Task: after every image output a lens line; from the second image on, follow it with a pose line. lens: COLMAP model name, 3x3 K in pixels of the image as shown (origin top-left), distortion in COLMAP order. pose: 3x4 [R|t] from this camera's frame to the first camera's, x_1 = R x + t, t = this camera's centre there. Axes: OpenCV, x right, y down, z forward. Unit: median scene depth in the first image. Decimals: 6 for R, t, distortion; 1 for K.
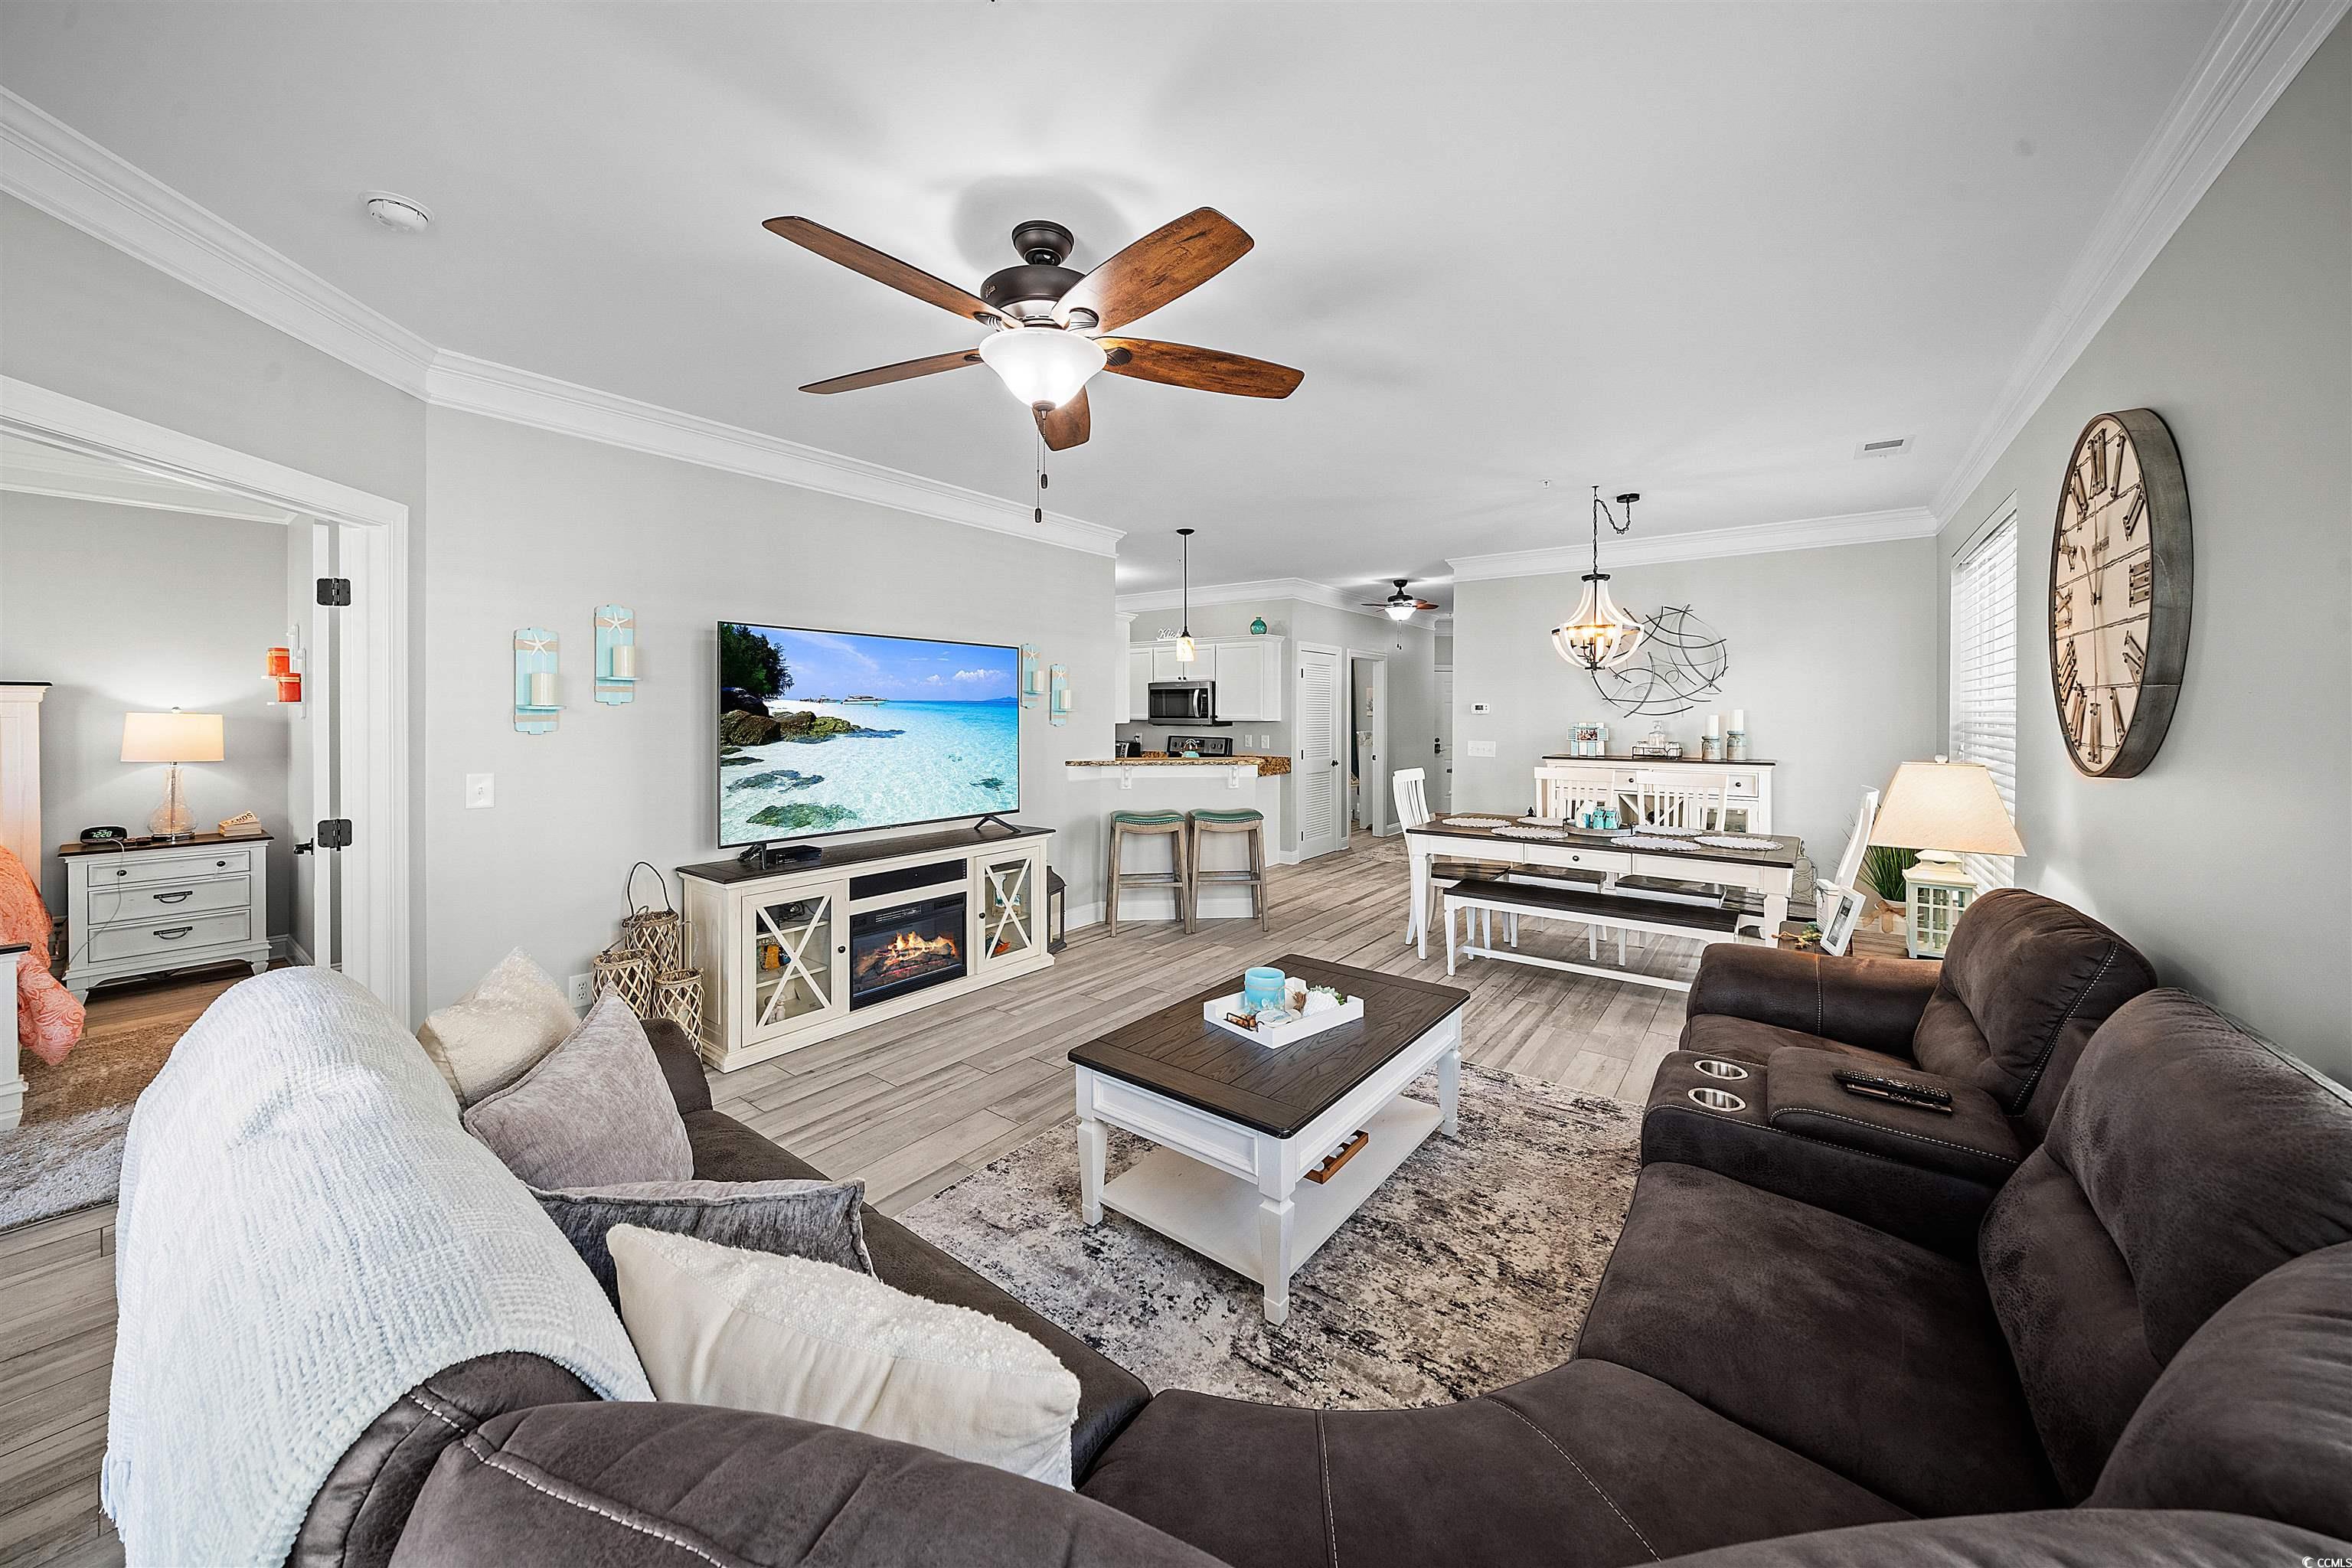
lens RADIAL K [[841.9, 0, 1207.7], [0, 841.9, 715.9], [0, 0, 1]] dist [-0.006526, -0.000686]
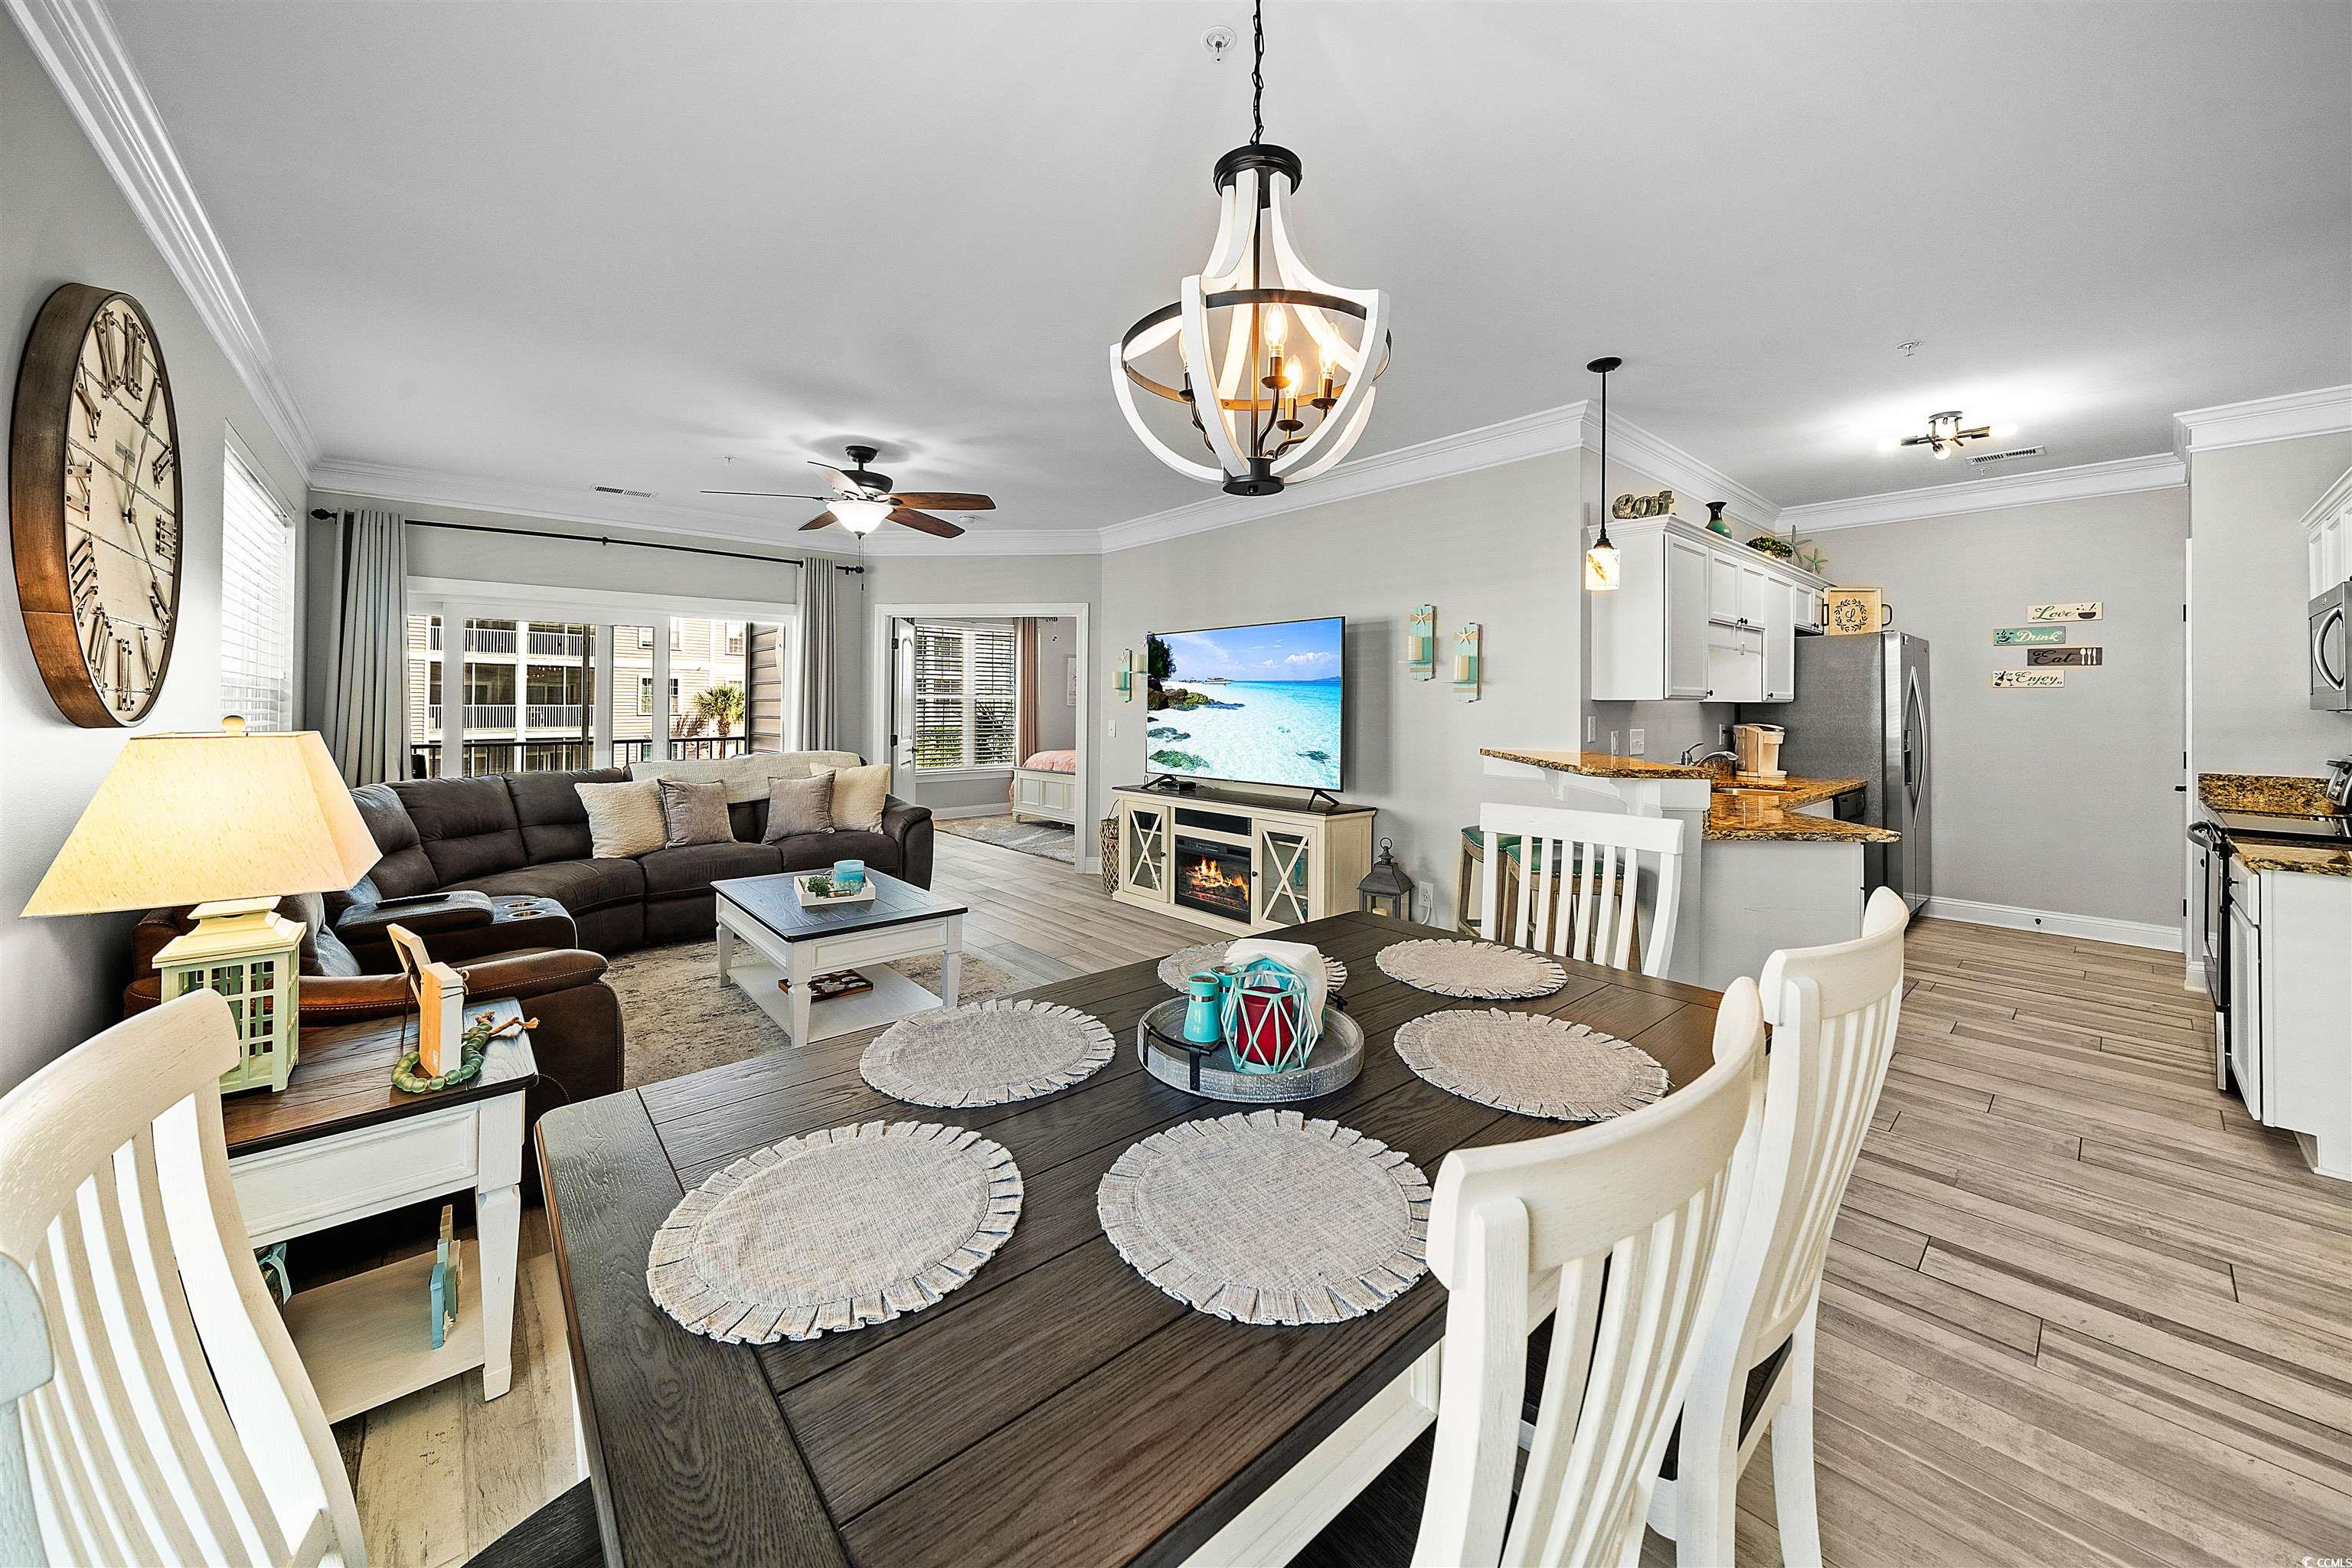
lens RADIAL K [[841.9, 0, 1169.8], [0, 841.9, 696.8], [0, 0, 1]] dist [-0.006526, -0.000686]
pose [[-0.240467, -0.013062, -0.970569, 0.614245], [-0.006981, 0.999907, -0.011728, 0.017126], [0.970632, 0.003955, -0.240536, 0.870741]]
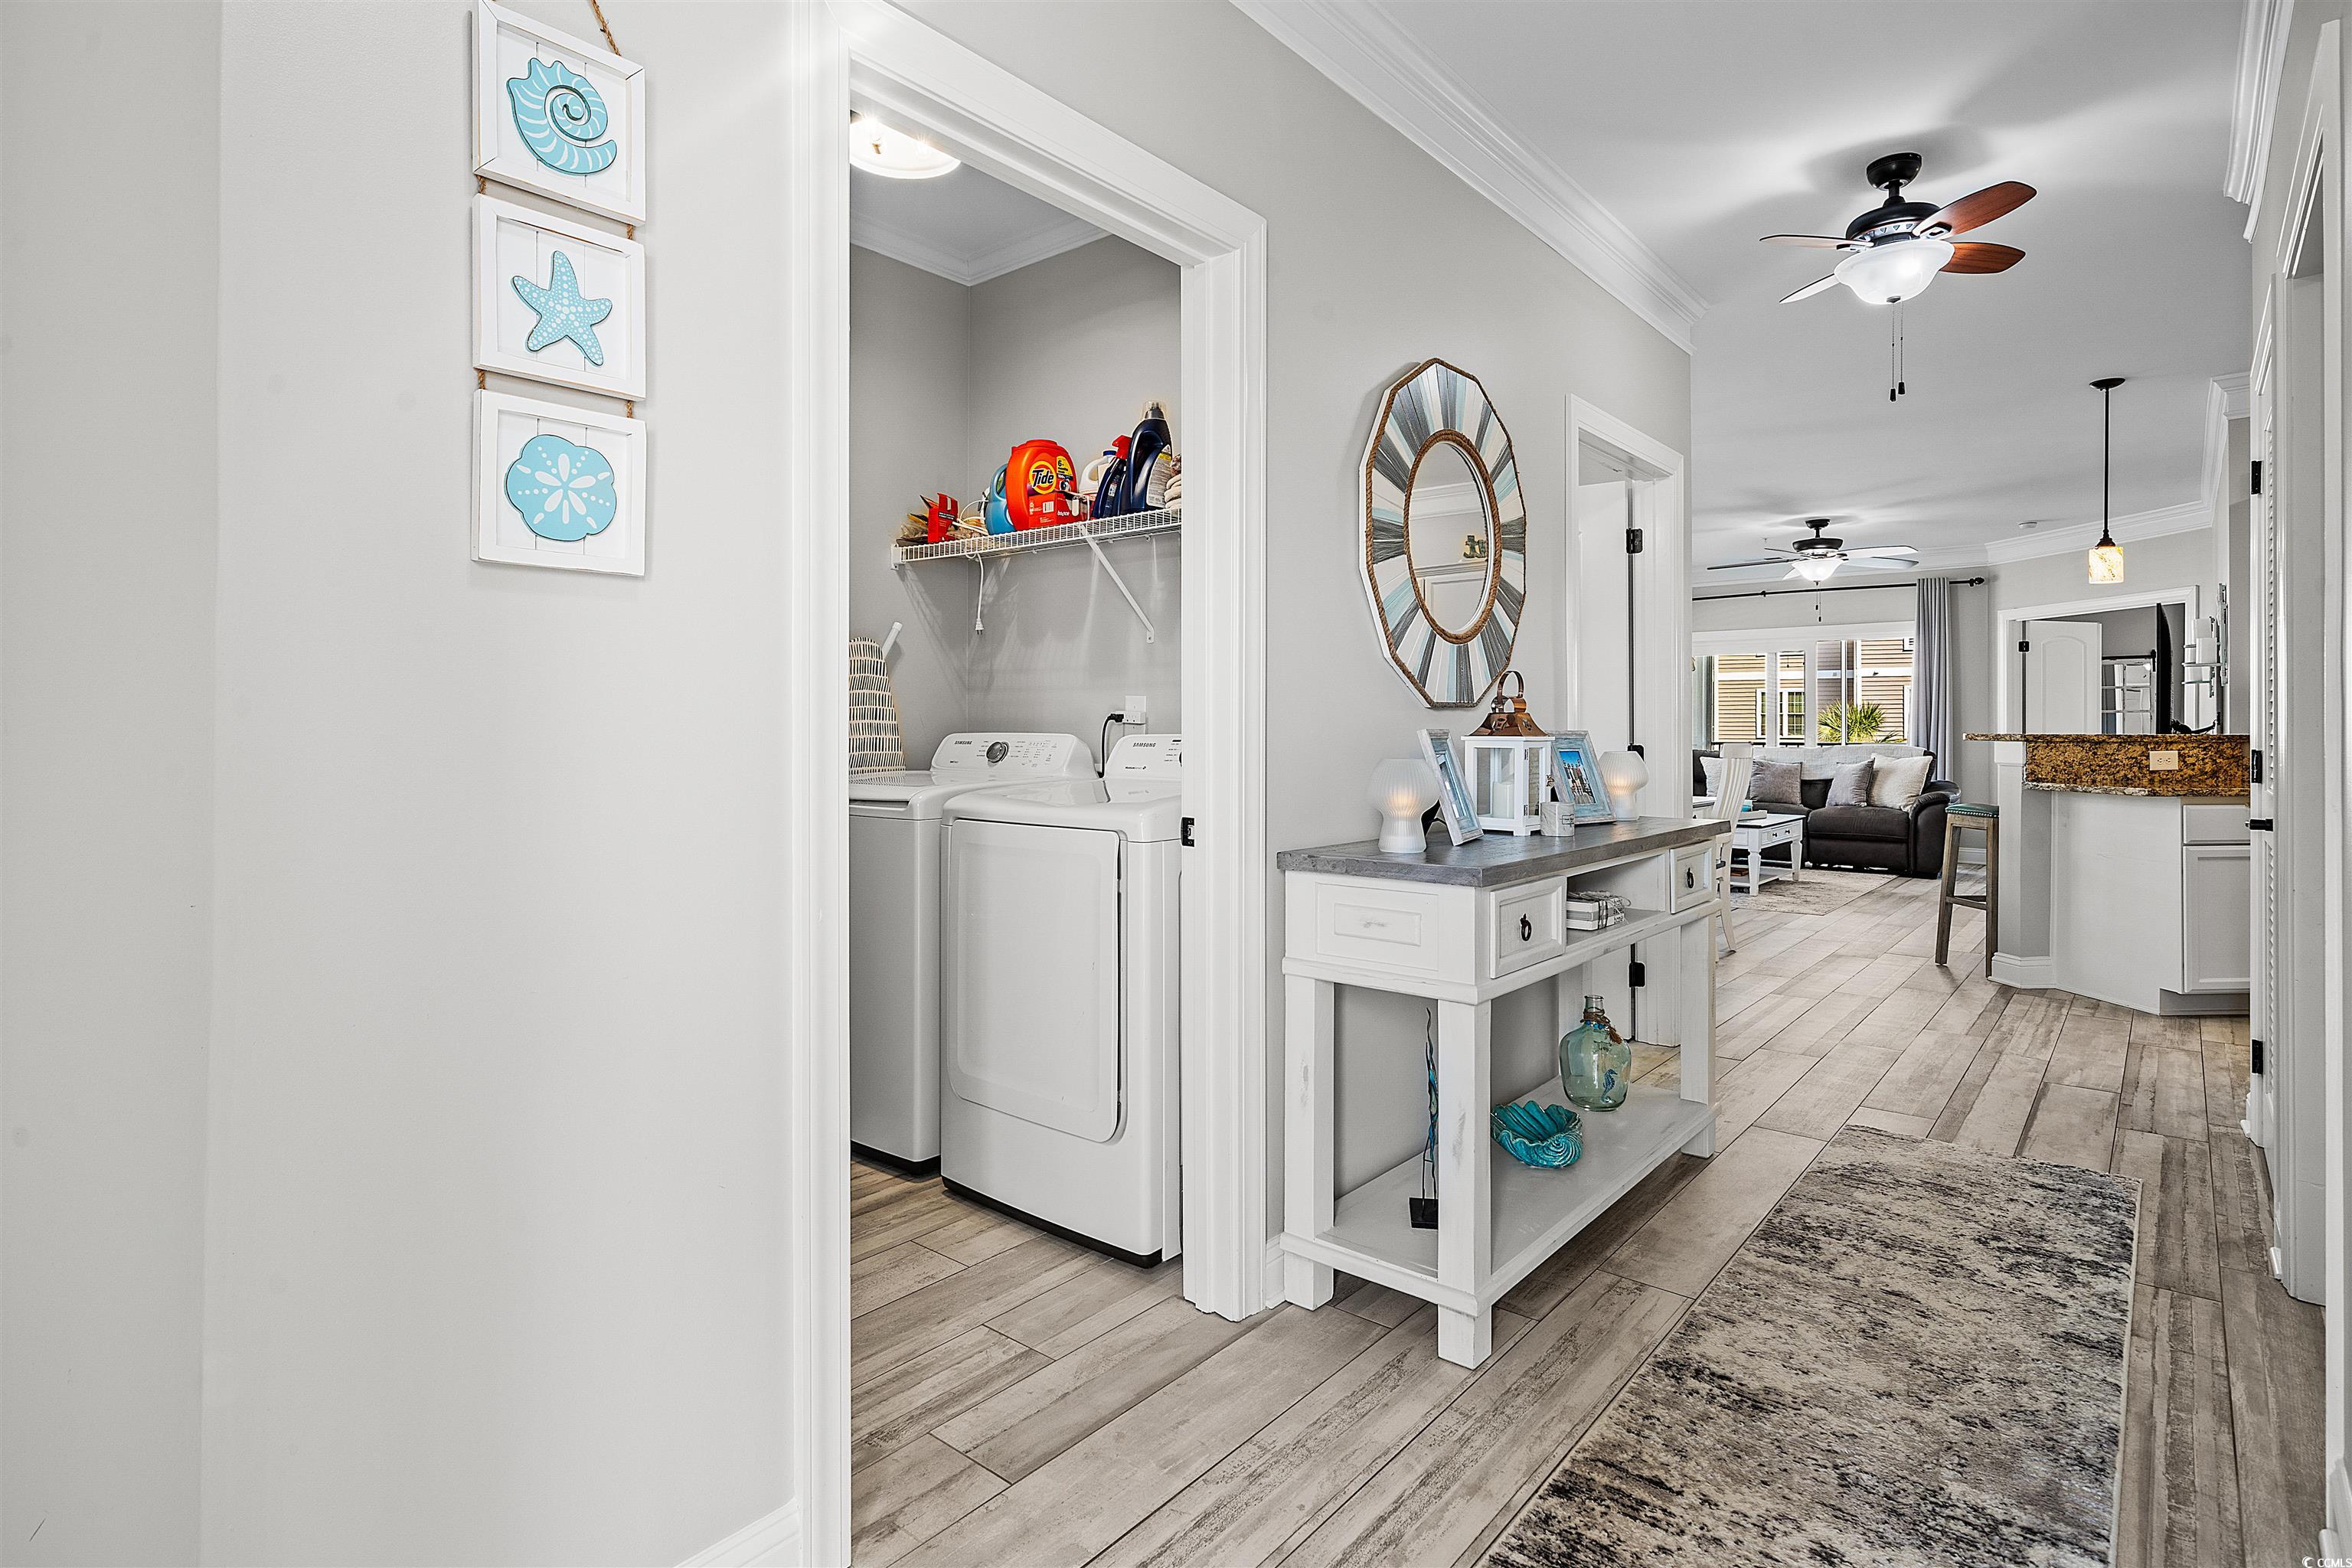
lens RADIAL K [[1197.5, 0, 1137.0], [0, 1197.5, 728.6], [0, 0, 1]] dist [0.002859, 0.001468]
pose [[-0.996222, -0.005702, 0.086654, 0.675572], [-0.005742, 0.999983, -0.000221, 0.056627], [-0.086652, -0.000718, -0.996238, 2.071268]]
